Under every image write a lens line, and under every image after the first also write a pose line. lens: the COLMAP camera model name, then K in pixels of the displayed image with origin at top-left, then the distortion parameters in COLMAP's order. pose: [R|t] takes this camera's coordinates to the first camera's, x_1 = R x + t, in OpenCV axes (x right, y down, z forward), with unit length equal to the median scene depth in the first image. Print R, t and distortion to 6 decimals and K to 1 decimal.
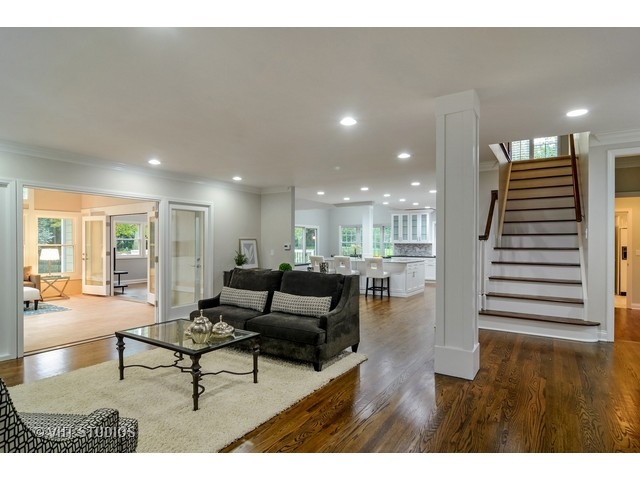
lens RADIAL K [[352.4, 0, 320.2], [0, 352.4, 243.3], [0, 0, 1]] dist [-0.002936, 0.000438]
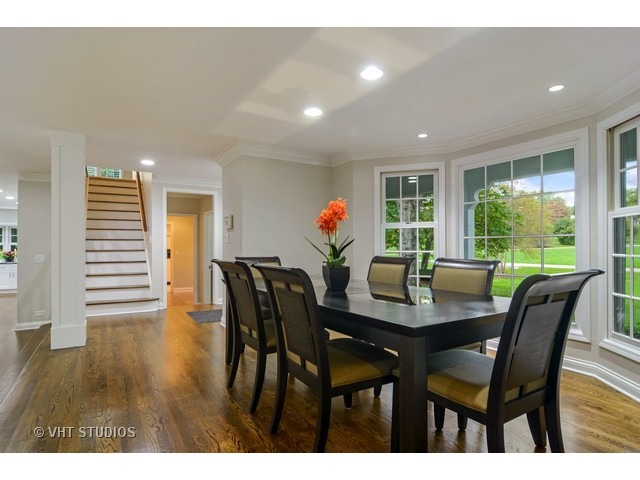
lens RADIAL K [[352.4, 0, 320.3], [0, 352.4, 243.4], [0, 0, 1]] dist [-0.002936, 0.000438]
pose [[0.431525, 0.001928, 0.902099, -0.241095], [0.005961, 0.999970, -0.004989, -0.000161], [-0.902081, 0.007531, 0.431501, -0.250396]]
